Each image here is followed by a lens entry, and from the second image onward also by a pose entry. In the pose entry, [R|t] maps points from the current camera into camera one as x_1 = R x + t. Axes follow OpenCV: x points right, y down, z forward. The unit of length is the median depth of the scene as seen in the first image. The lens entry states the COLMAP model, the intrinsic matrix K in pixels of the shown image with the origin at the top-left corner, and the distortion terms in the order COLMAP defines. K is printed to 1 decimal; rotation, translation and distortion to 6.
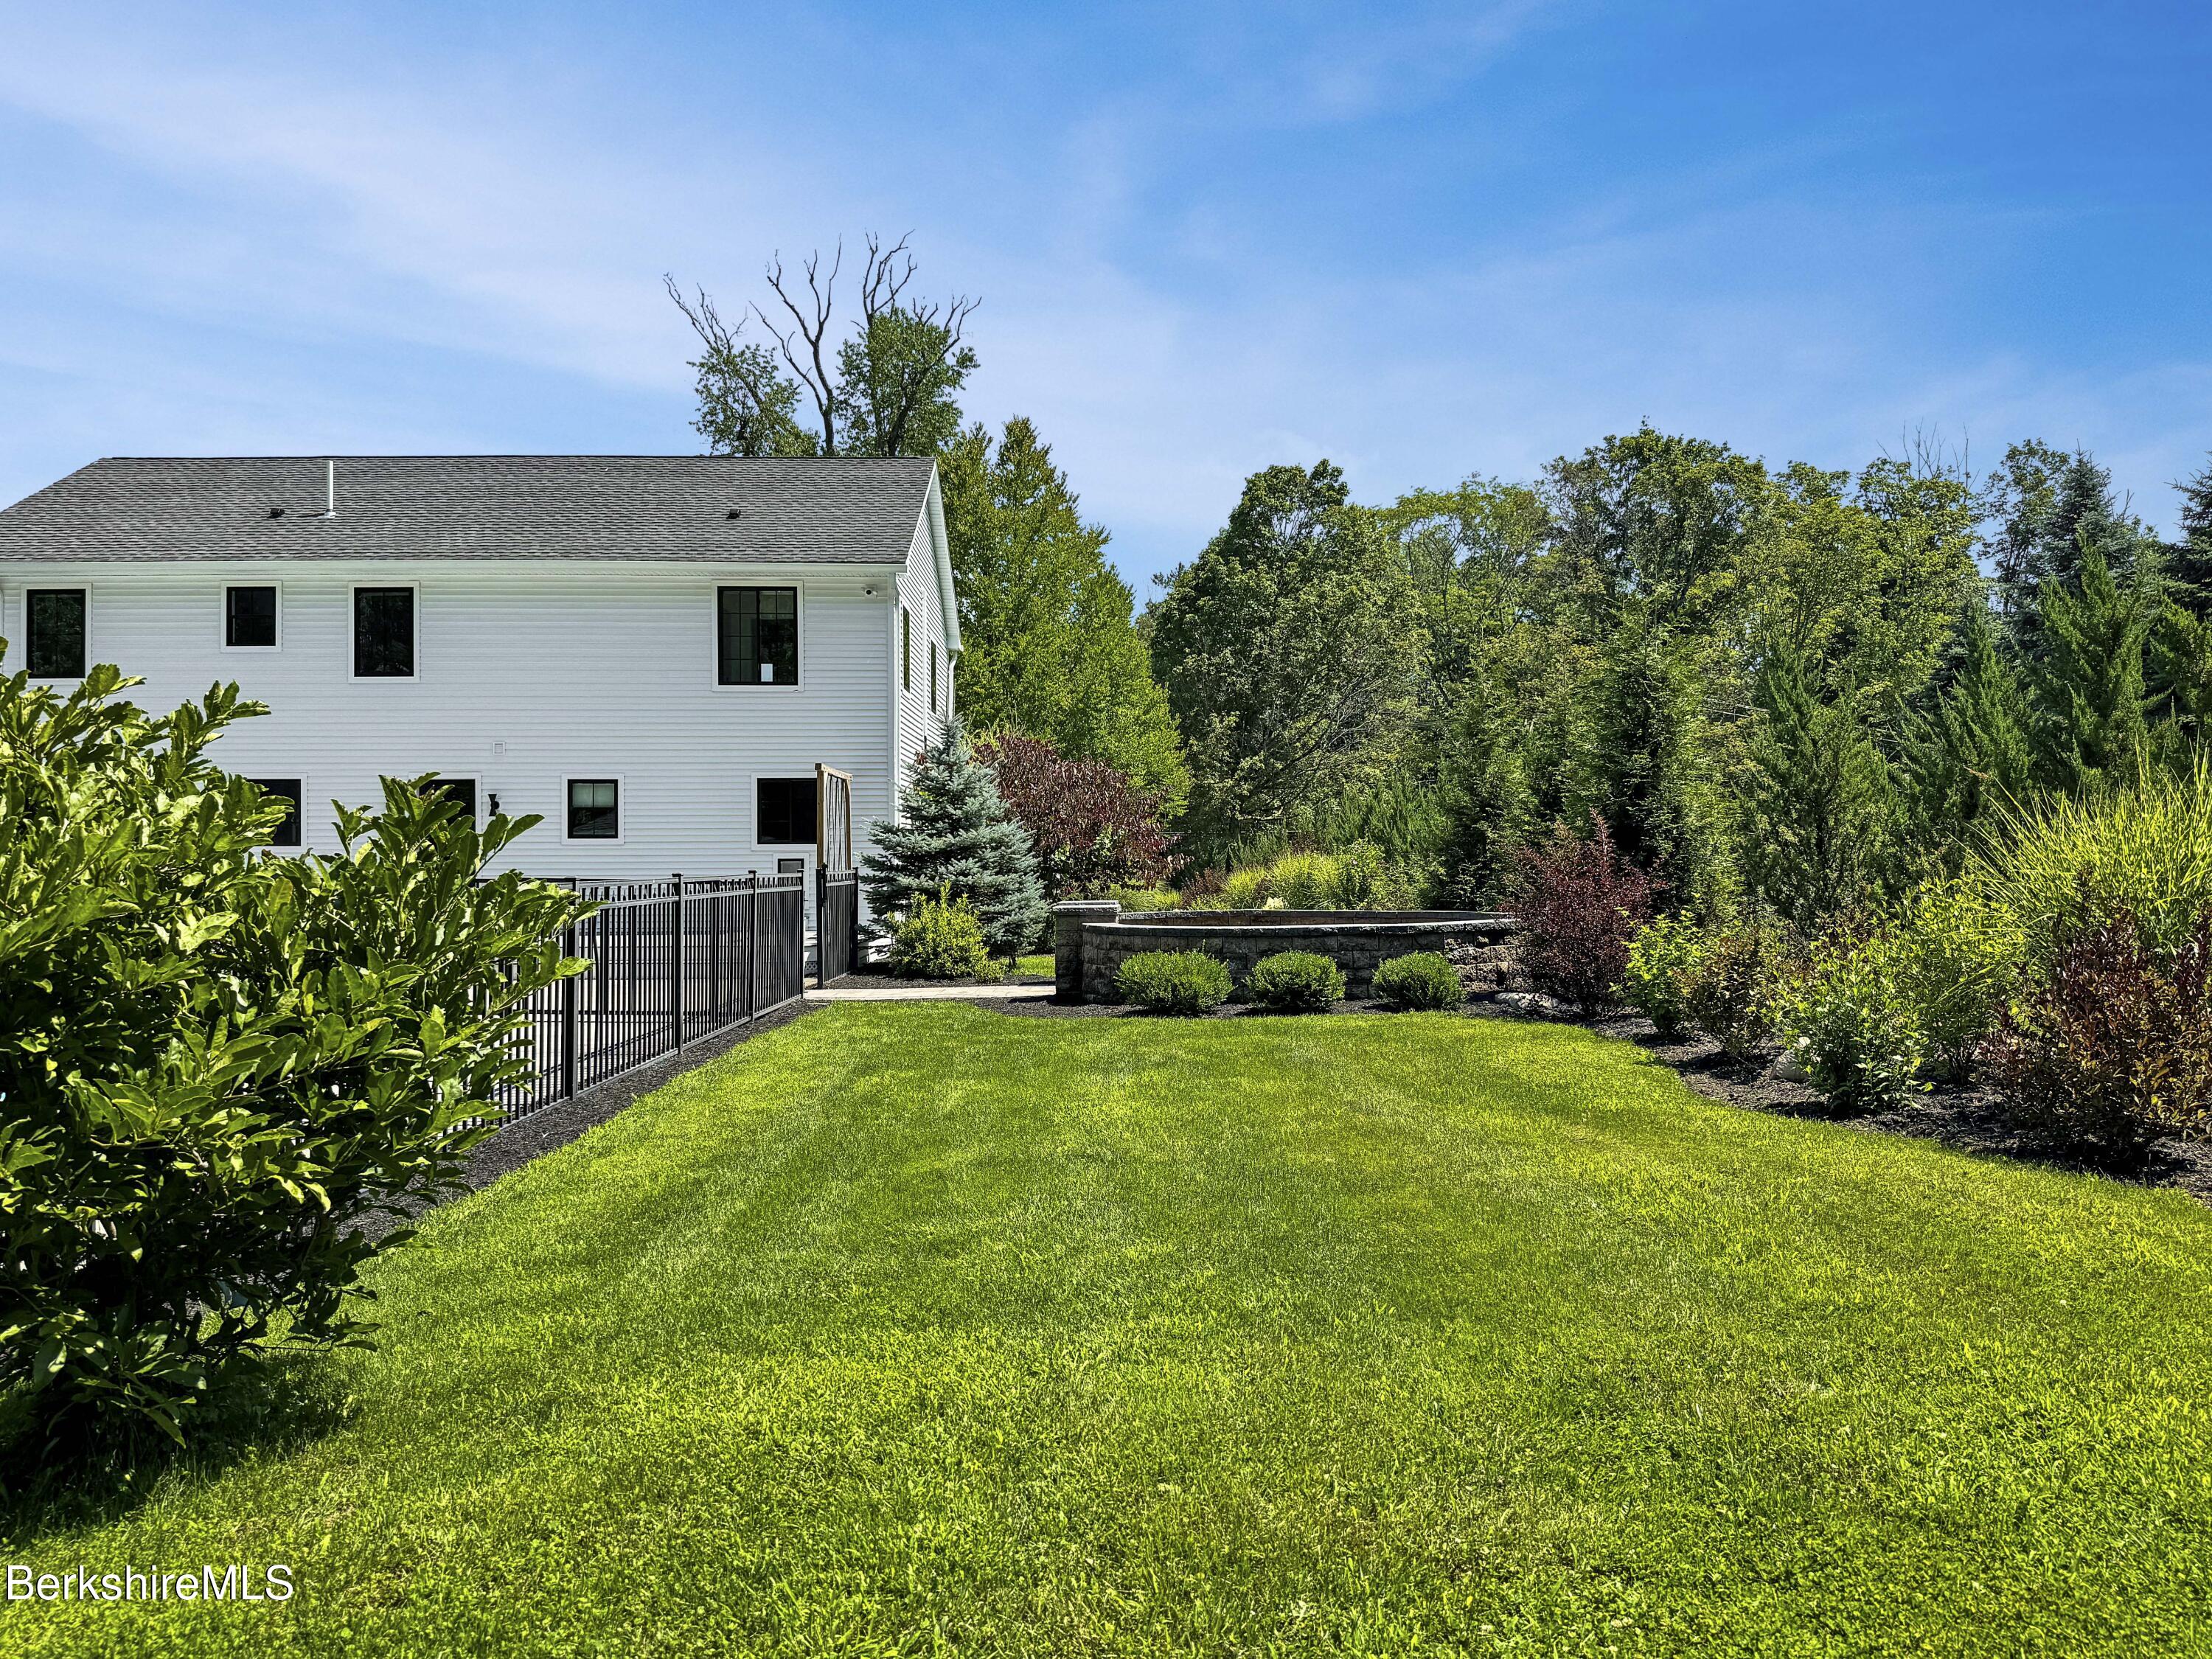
lens RADIAL K [[1611.1, 0, 1101.4], [0, 1611.1, 835.6], [0, 0, 1]] dist [0.006366, -0.000051]
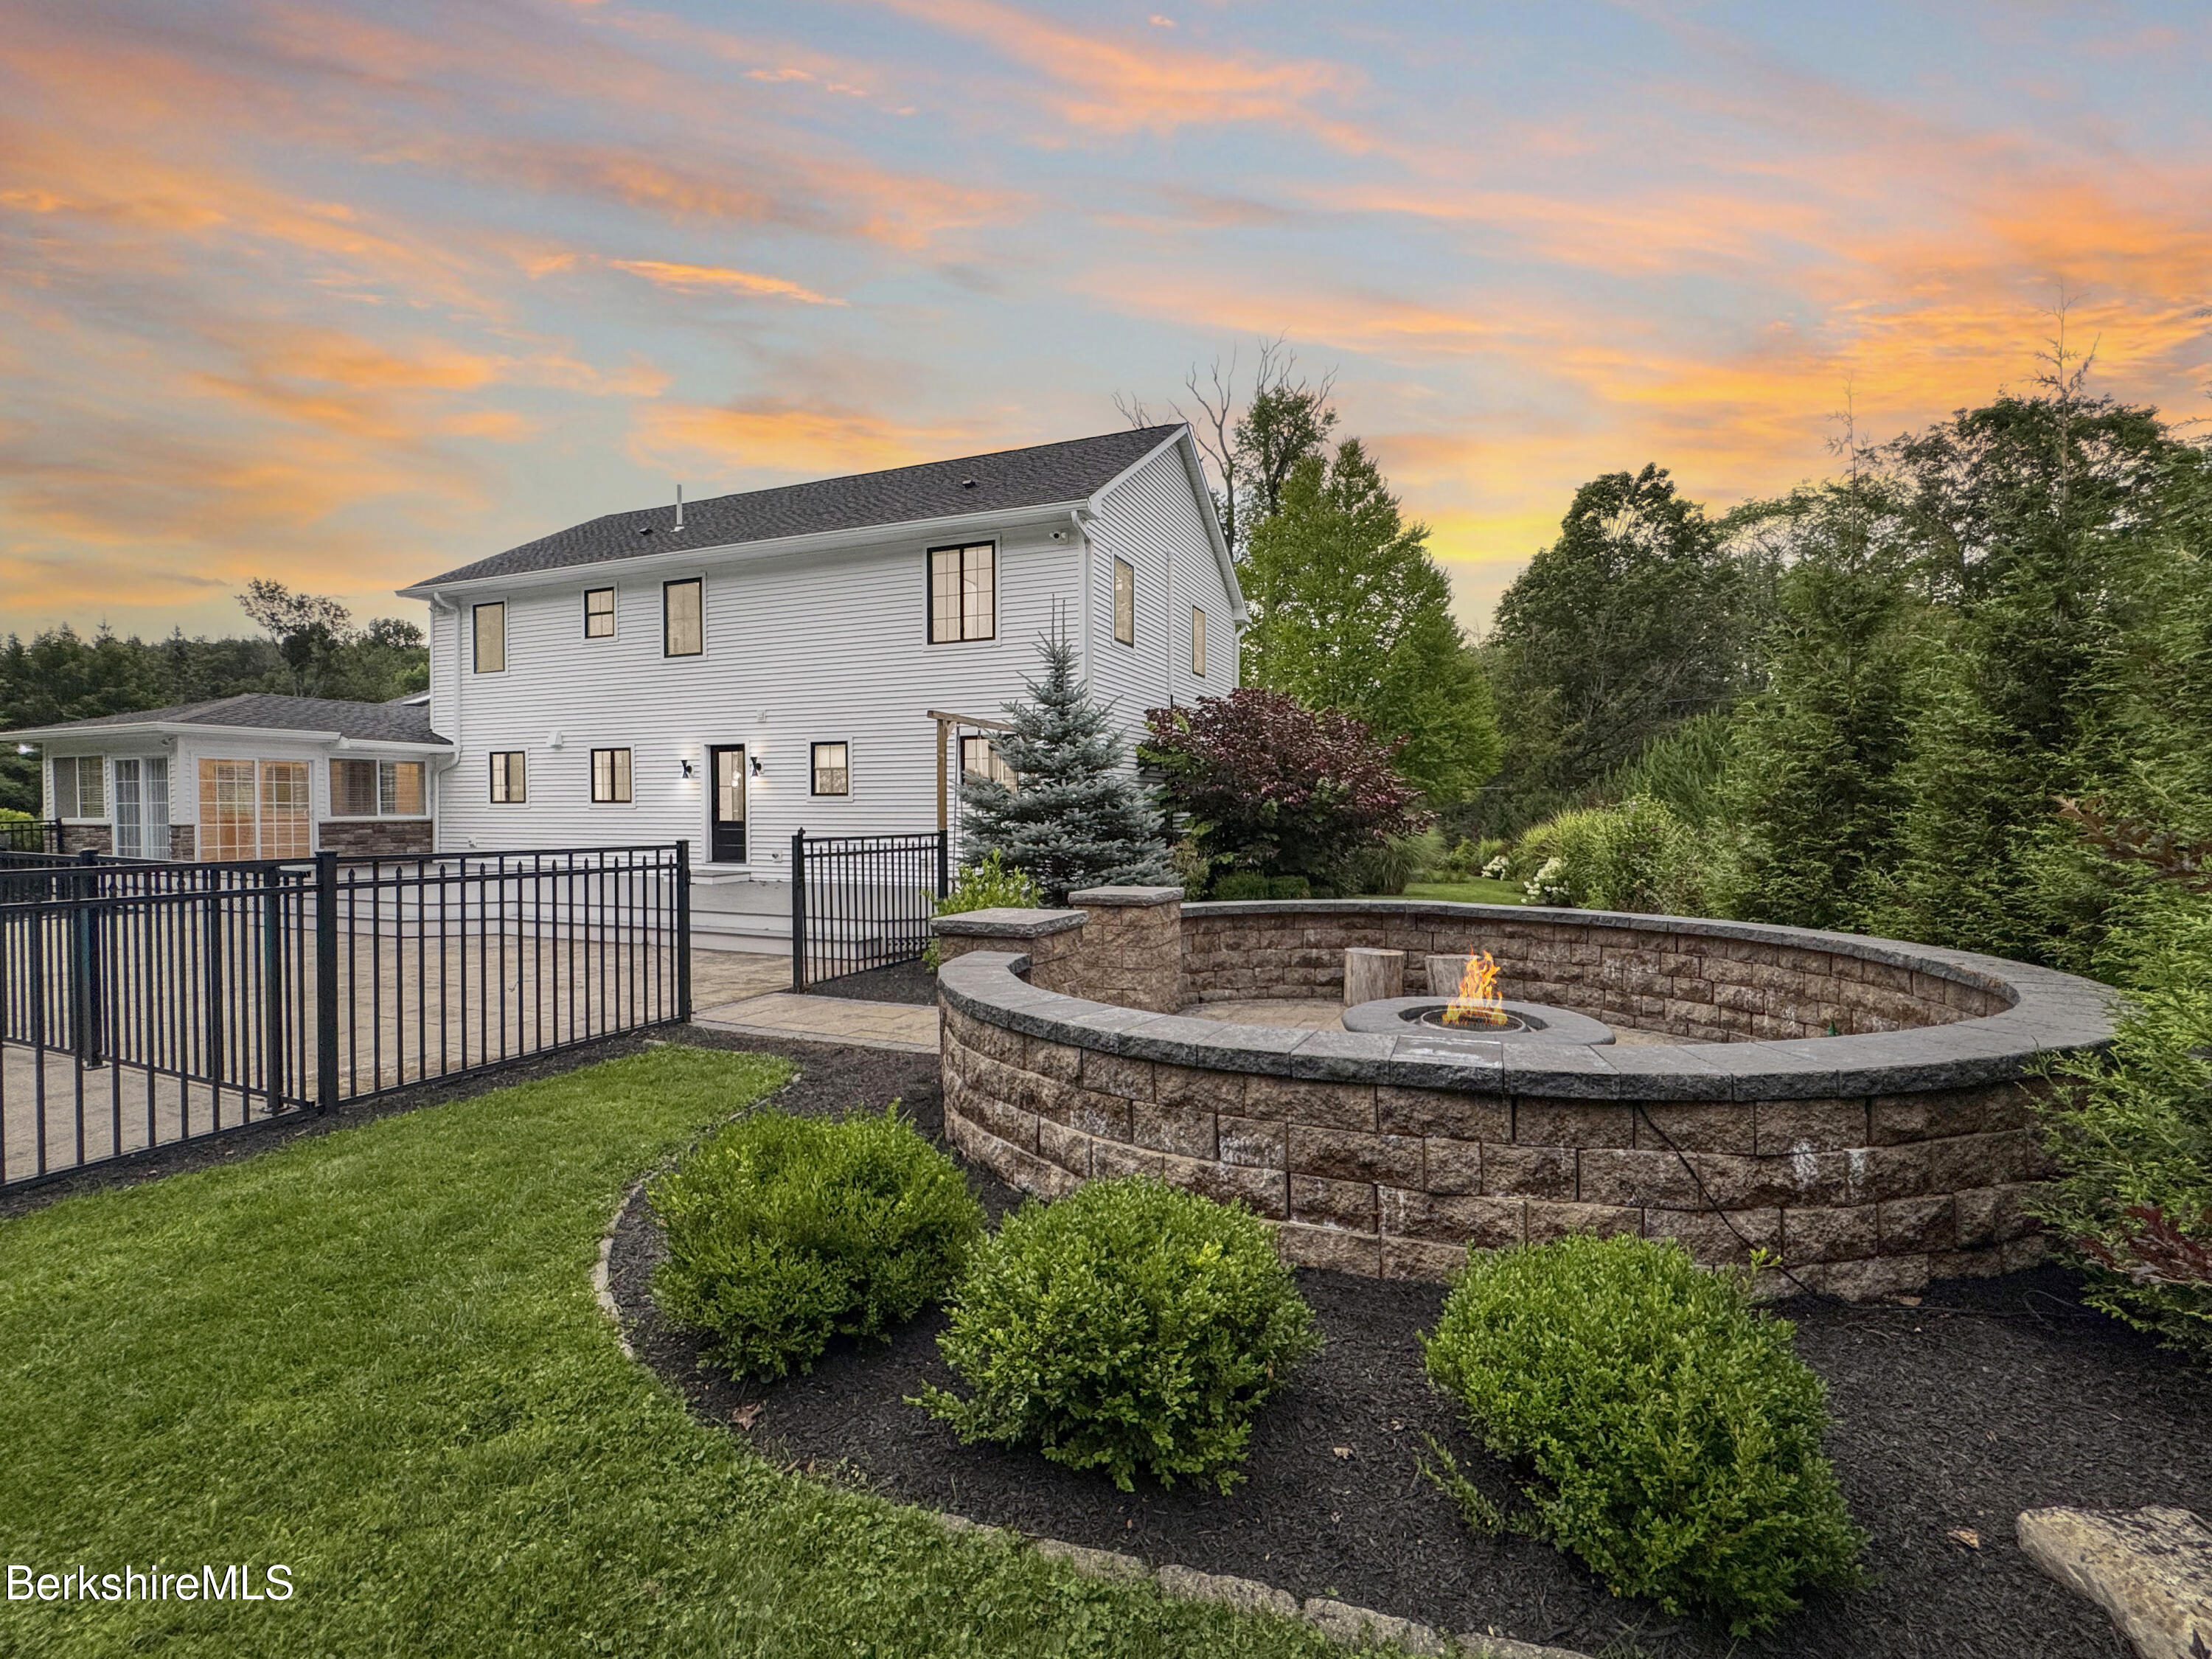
lens RADIAL K [[985.5, 0, 1088.2], [0, 985.5, 820.0], [0, 0, 1]] dist [-0.016633, 0.000432]
pose [[0.920679, 0.006032, -0.390274, 0.042820], [0.004025, 0.999681, 0.024947, 0.000917], [0.390300, -0.024539, 0.920361, 0.200136]]
